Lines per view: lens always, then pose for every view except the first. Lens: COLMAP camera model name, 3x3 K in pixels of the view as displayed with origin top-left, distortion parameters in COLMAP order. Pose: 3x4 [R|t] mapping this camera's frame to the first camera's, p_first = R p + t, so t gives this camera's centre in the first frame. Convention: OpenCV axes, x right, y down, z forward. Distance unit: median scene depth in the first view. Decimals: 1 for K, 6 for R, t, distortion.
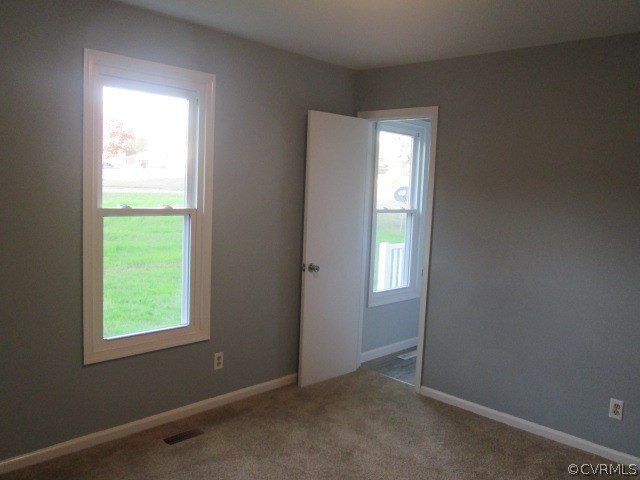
lens RADIAL K [[532.7, 0, 315.3], [0, 532.7, 240.2], [0, 0, 1]] dist [-0.045182, 0.013012]
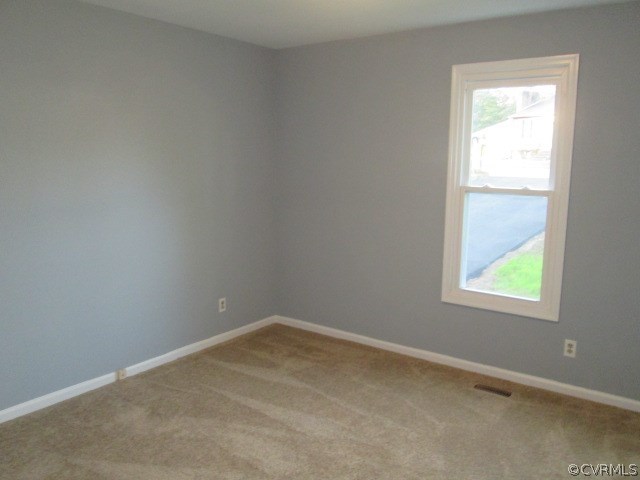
lens RADIAL K [[532.7, 0, 315.3], [0, 532.7, 240.2], [0, 0, 1]] dist [-0.045182, 0.013012]
pose [[0.127312, 0.107874, -0.985979, 0.800756], [-0.101894, 0.990231, 0.095183, -0.015689], [0.986615, 0.088347, 0.137060, 0.452589]]
